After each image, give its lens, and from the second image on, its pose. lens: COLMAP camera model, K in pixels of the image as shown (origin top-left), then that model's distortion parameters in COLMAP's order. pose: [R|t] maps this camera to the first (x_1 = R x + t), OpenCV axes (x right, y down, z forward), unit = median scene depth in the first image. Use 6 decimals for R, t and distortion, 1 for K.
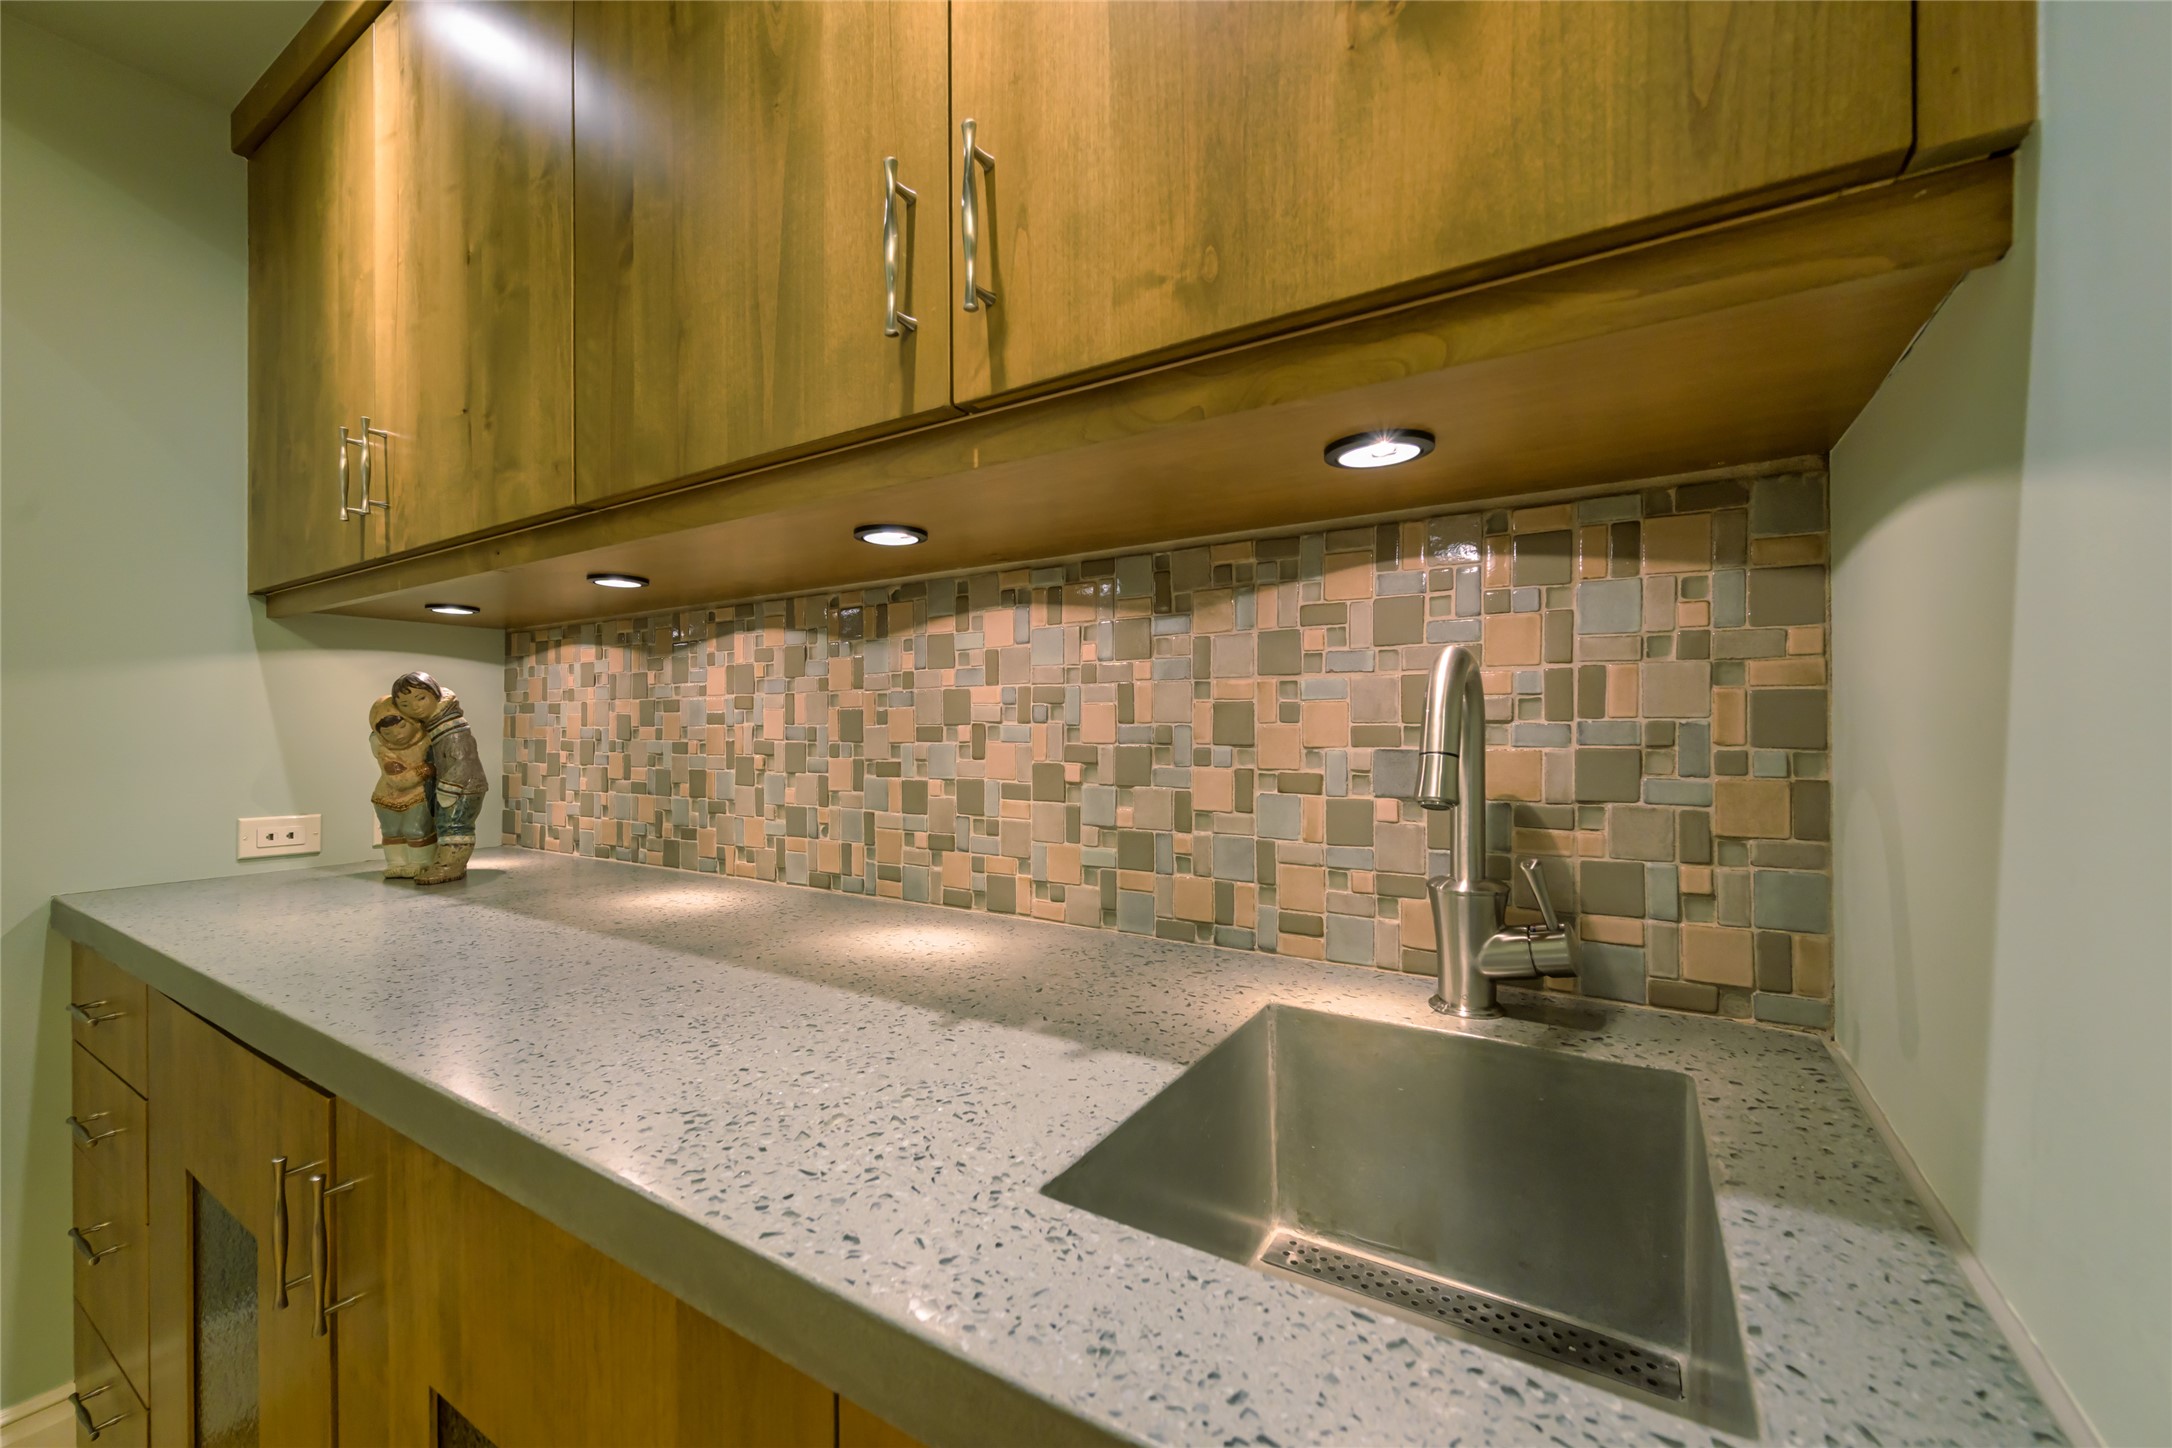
lens RADIAL K [[874.9, 0, 1051.8], [0, 874.9, 726.8], [0, 0, 1]] dist [-0.000821, 0.000621]
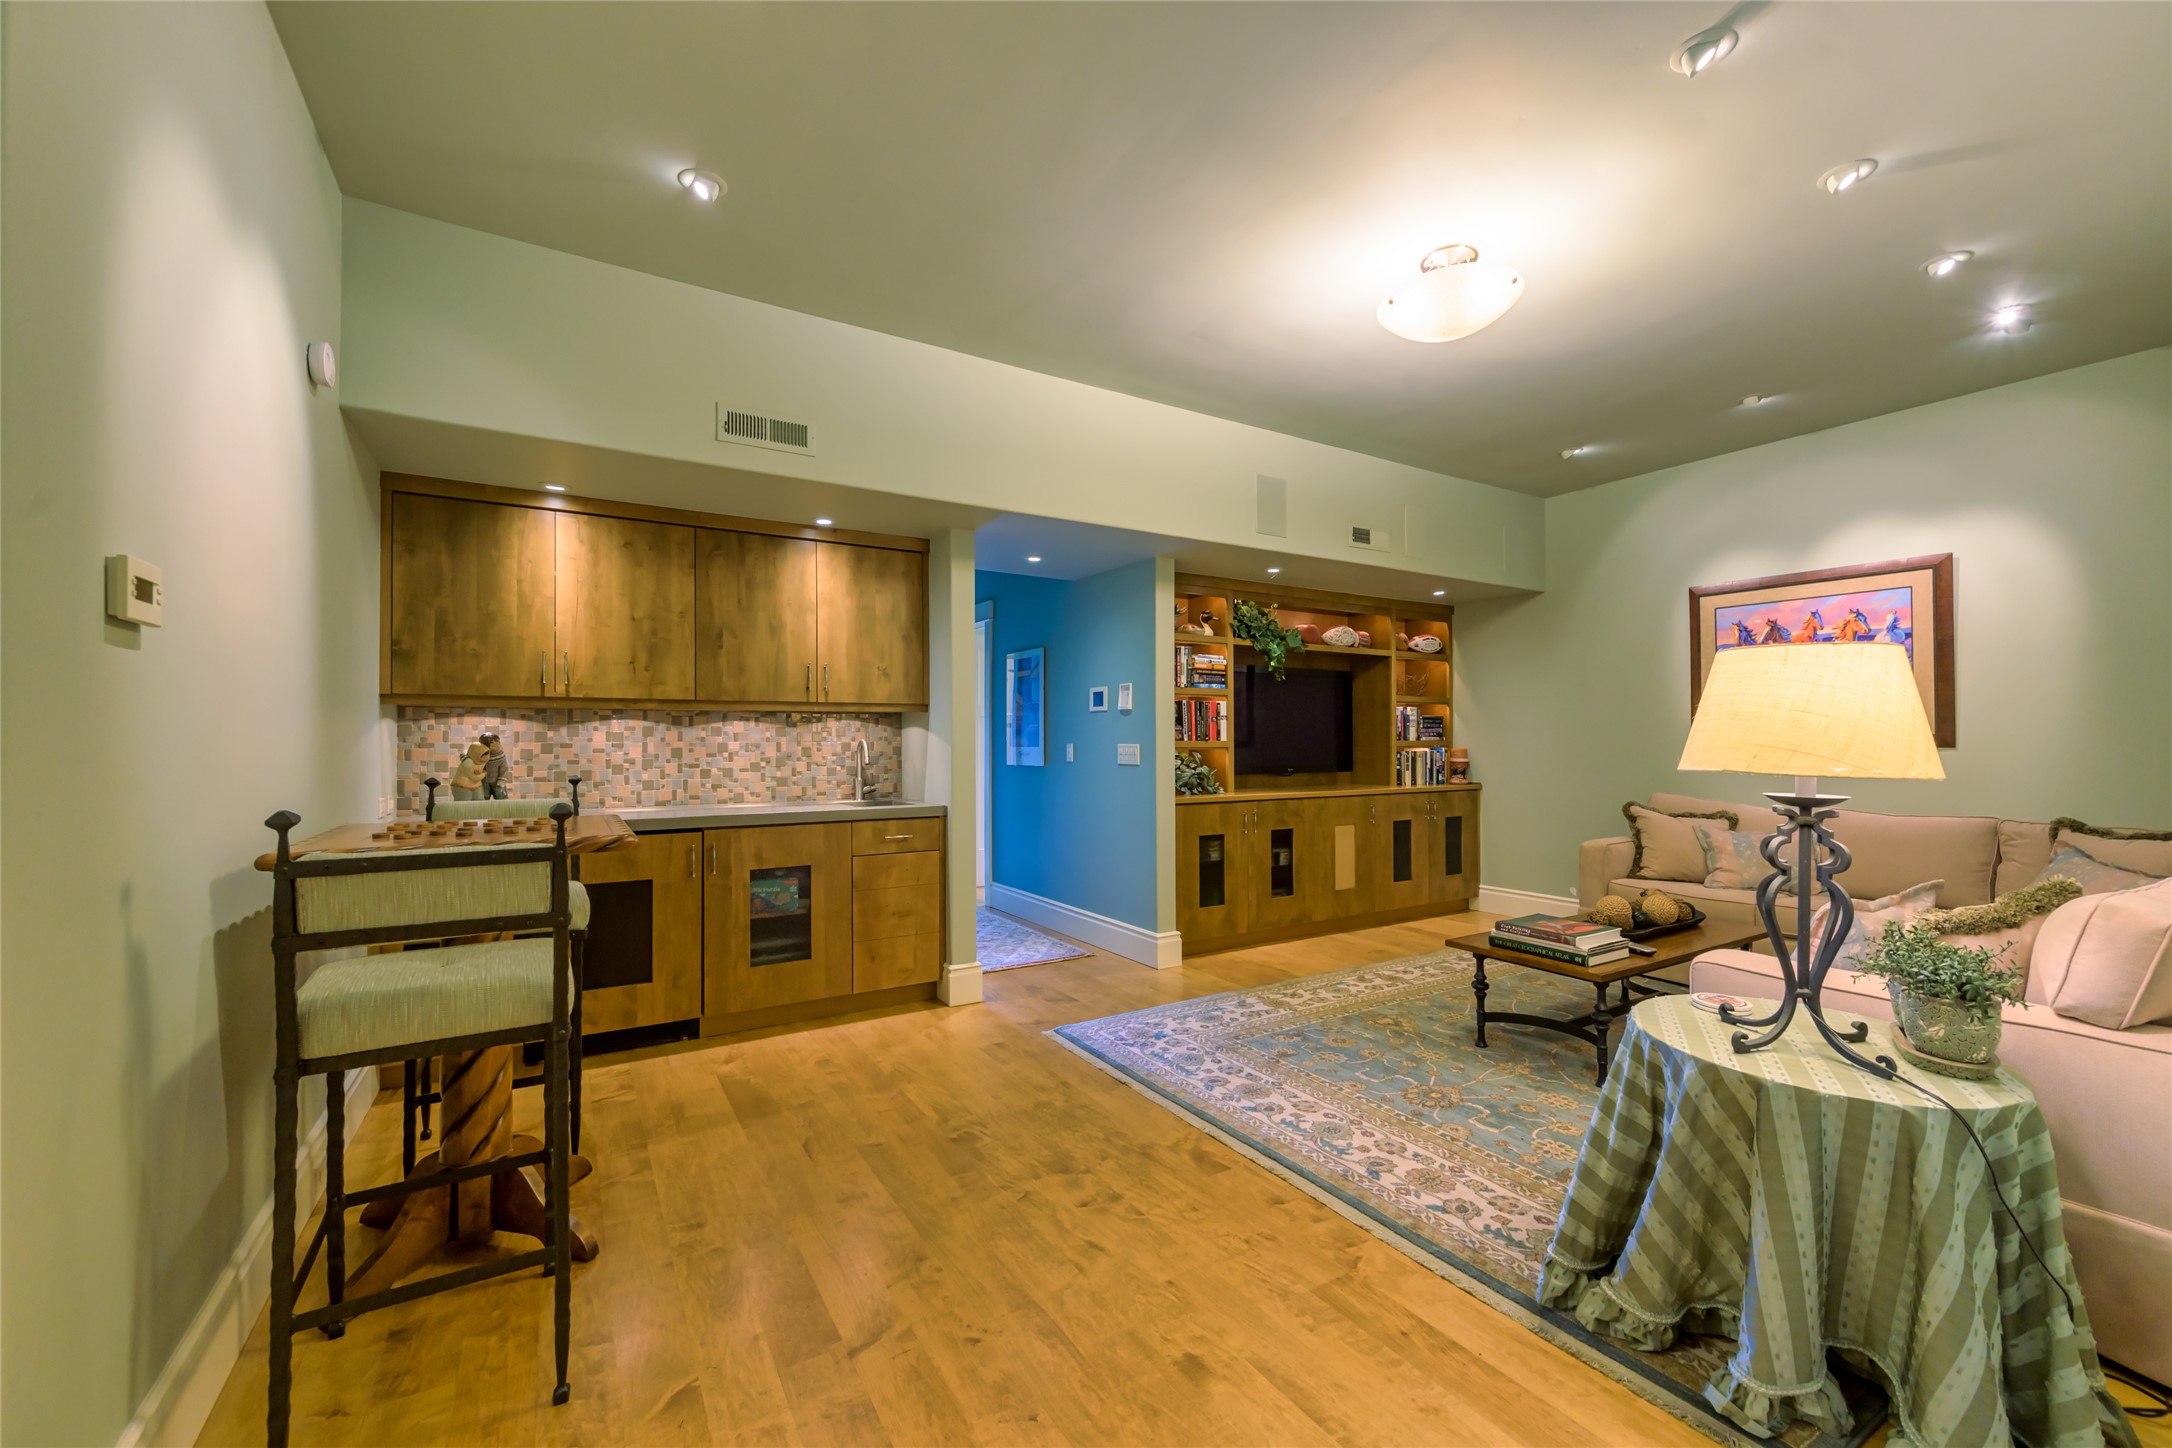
lens RADIAL K [[874.9, 0, 1088.1], [0, 874.9, 730.4], [0, 0, 1]] dist [-0.000821, 0.000621]
pose [[0.429796, 0.011212, 0.902857, -2.613130], [-0.001817, 0.999932, -0.011553, -0.052193], [-0.902924, 0.003325, 0.429787, -1.825283]]
